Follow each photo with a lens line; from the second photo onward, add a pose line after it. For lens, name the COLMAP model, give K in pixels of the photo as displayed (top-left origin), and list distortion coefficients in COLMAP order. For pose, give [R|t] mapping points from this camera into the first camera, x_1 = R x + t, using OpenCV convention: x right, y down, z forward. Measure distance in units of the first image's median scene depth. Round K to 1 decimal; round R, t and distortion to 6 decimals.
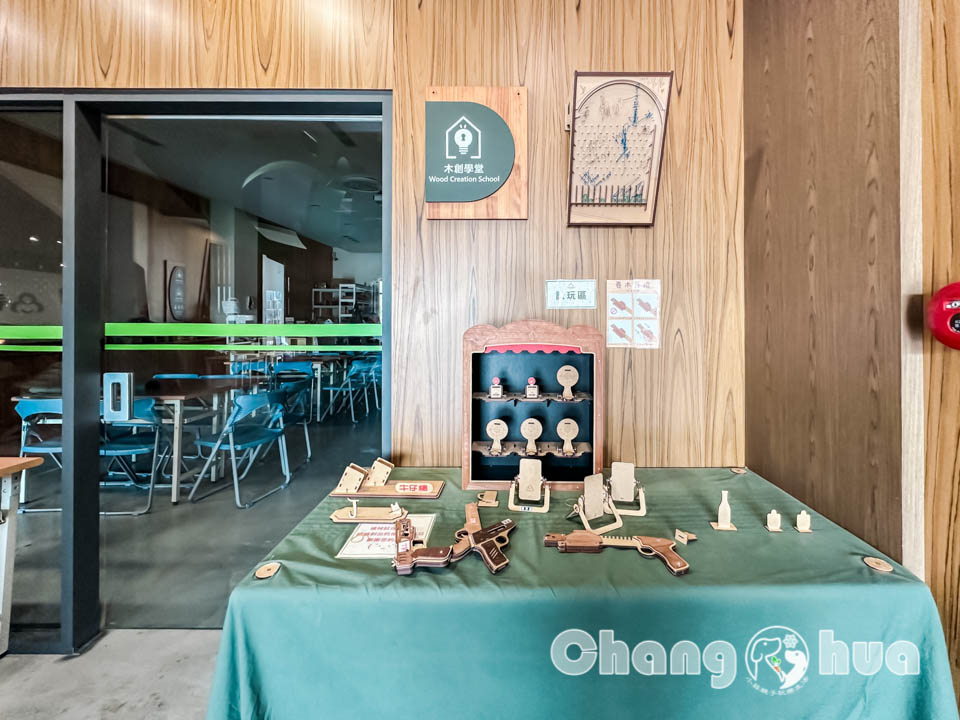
lens RADIAL K [[402.3, 0, 480.1], [0, 402.3, 316.9], [0, 0, 1]] dist [0.020127, 0.000040]
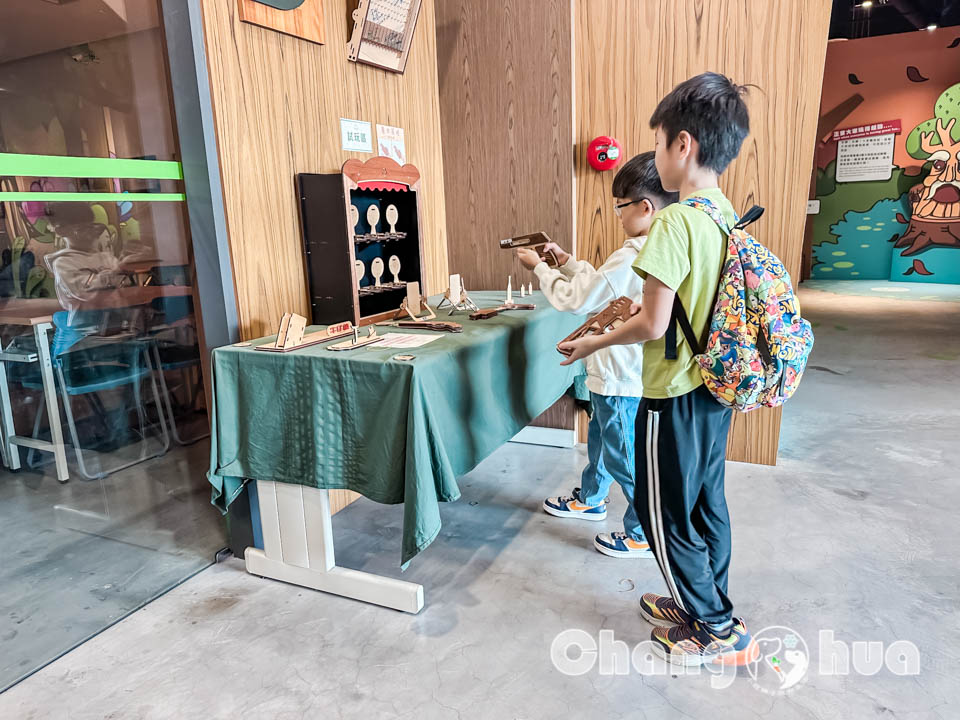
lens RADIAL K [[674.1, 0, 480.0], [0, 674.1, 360.0], [0, 0, 1]] dist [-0.006604, -0.005413]
pose [[0.465089, -0.211591, 0.859605, -1.294907], [0.032493, 0.974442, 0.222278, 0.134001], [-0.884667, -0.075448, 0.460078, -0.058311]]
